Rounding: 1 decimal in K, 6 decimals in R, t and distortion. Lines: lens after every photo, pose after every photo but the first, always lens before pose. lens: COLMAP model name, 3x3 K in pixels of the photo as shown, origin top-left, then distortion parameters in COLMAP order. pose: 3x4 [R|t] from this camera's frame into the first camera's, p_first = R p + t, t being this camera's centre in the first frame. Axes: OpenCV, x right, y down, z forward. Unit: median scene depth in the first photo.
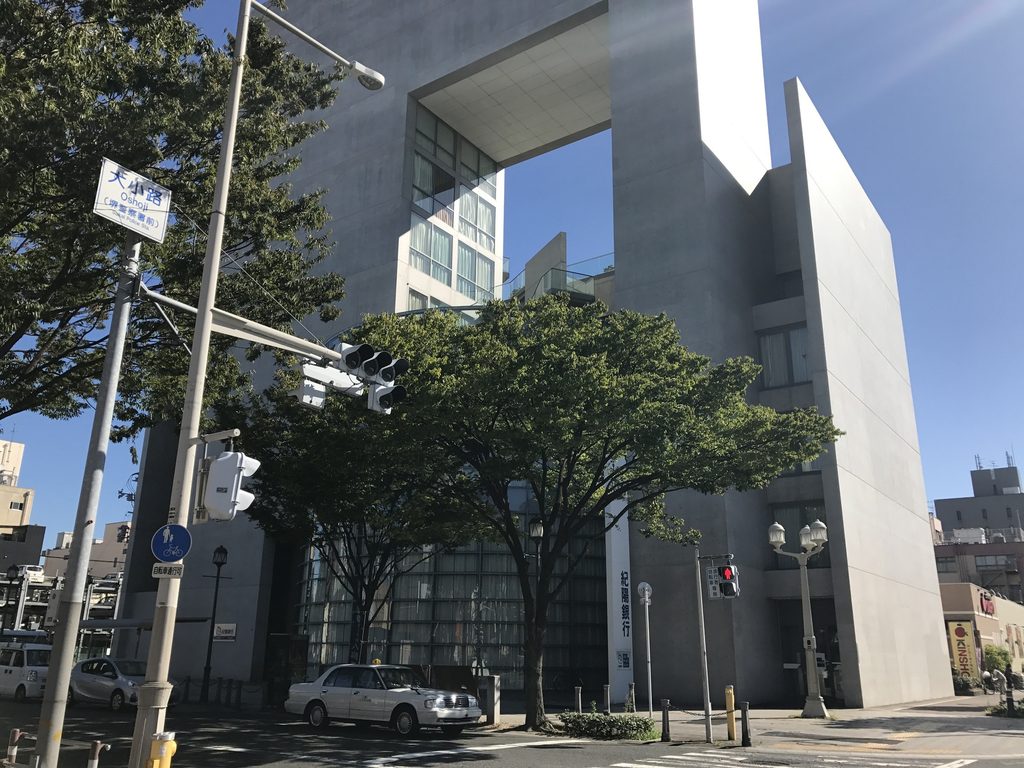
lens RADIAL K [[848.0, 0, 512.0], [0, 848.0, 384.0], [0, 0, 1]] dist [0.007498, -0.004251]
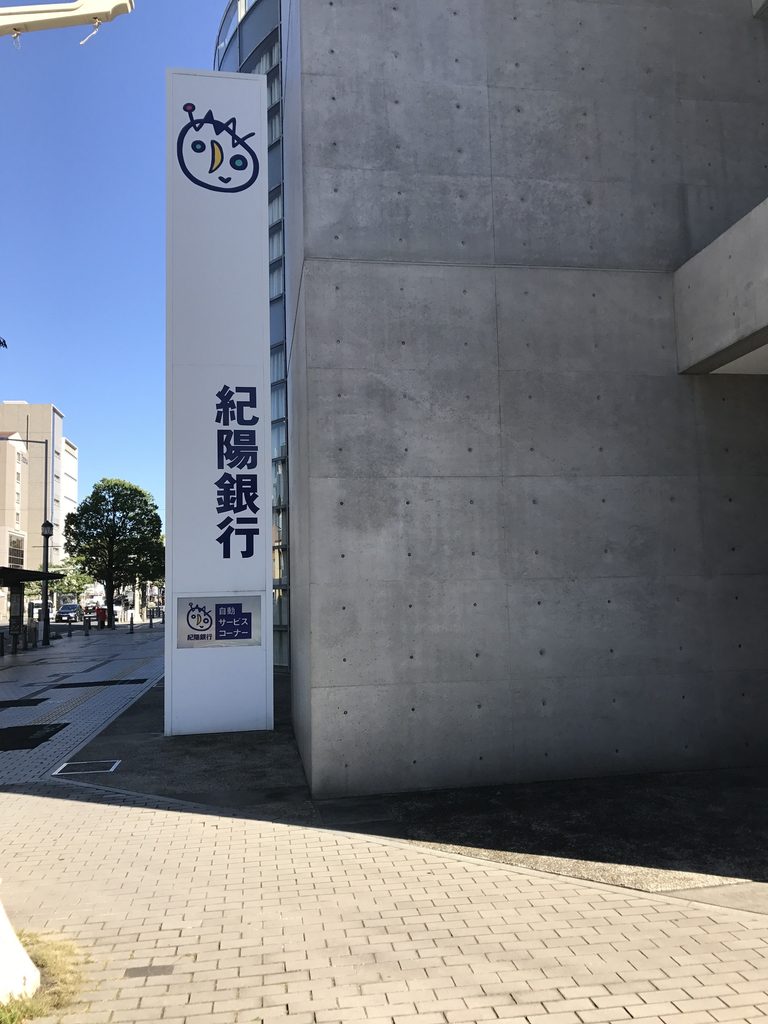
lens RADIAL K [[838.3, 0, 384.0], [0, 838.3, 512.0], [0, 0, 1]] dist [0.022921, -0.013811]
pose [[0.703055, -0.101903, -0.703797, 0.426455], [0.249109, 0.962263, 0.109520, 0.250579], [0.666077, -0.252321, 0.701908, 0.780913]]
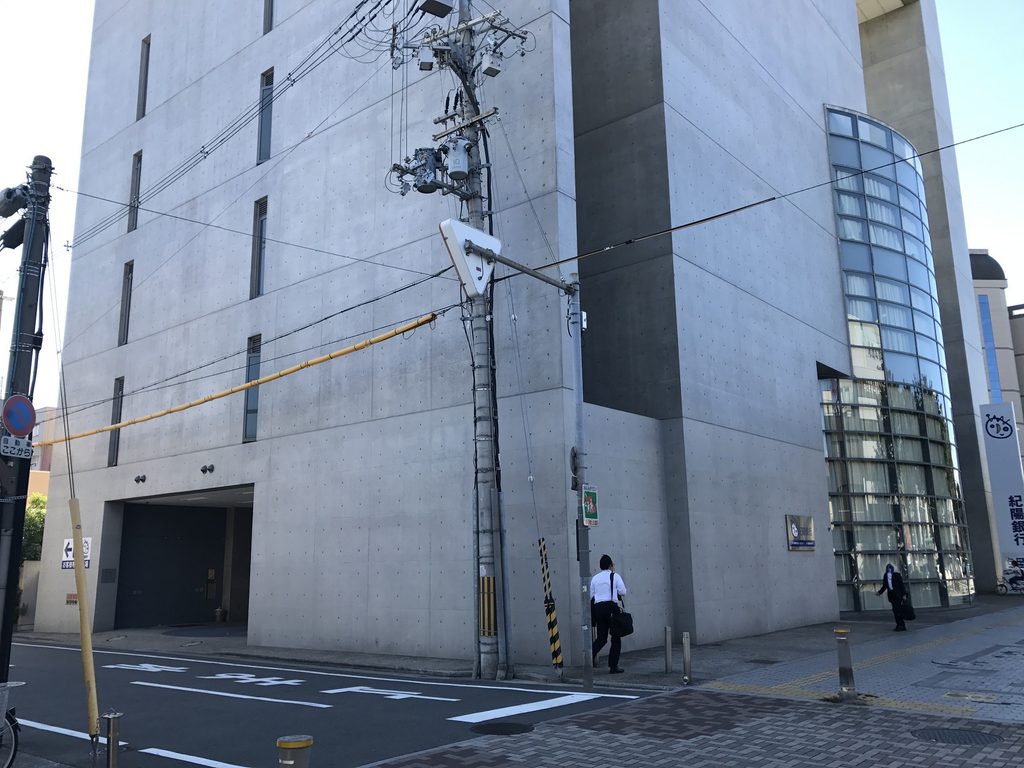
lens RADIAL K [[838.3, 0, 512.0], [0, 838.3, 384.0], [0, 0, 1]] dist [0.022921, -0.013811]
pose [[-0.063452, -0.221039, -0.973199, 1.453002], [0.325499, 0.917254, -0.229555, 0.113937], [0.943411, -0.331341, 0.013746, 0.331236]]
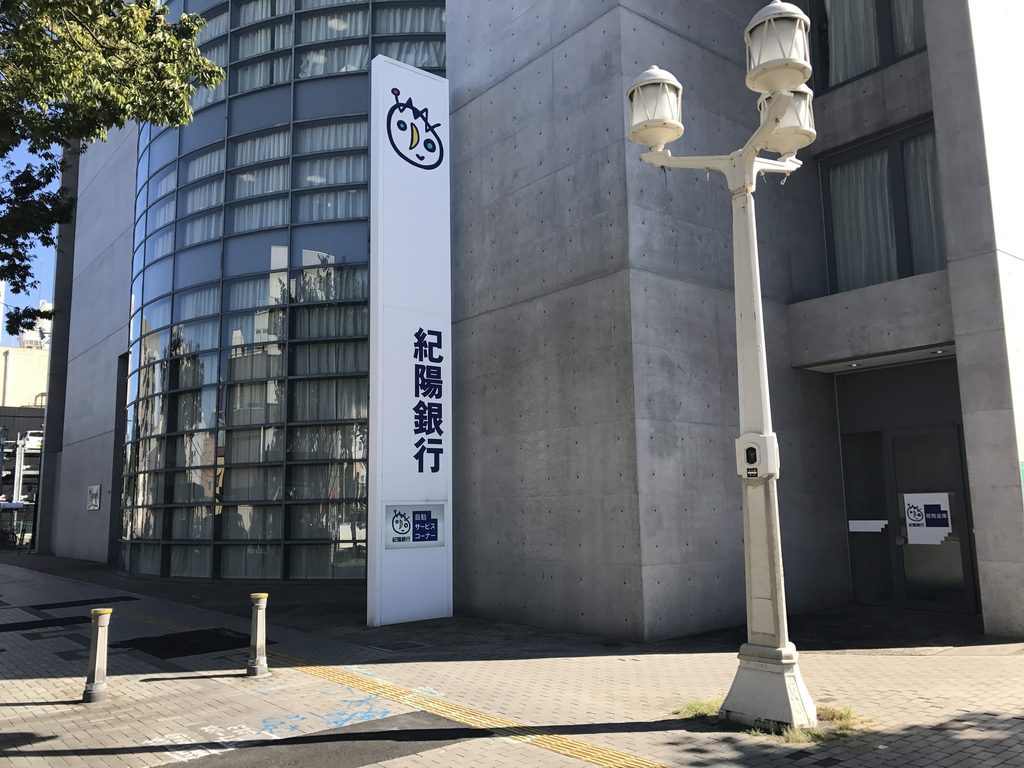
lens RADIAL K [[838.3, 0, 512.0], [0, 838.3, 384.0], [0, 0, 1]] dist [0.022921, -0.013811]
pose [[0.962474, -0.070960, -0.261931, 0.286518], [0.111405, 0.983442, 0.142935, 0.193024], [0.247452, -0.166751, 0.954443, 0.597896]]
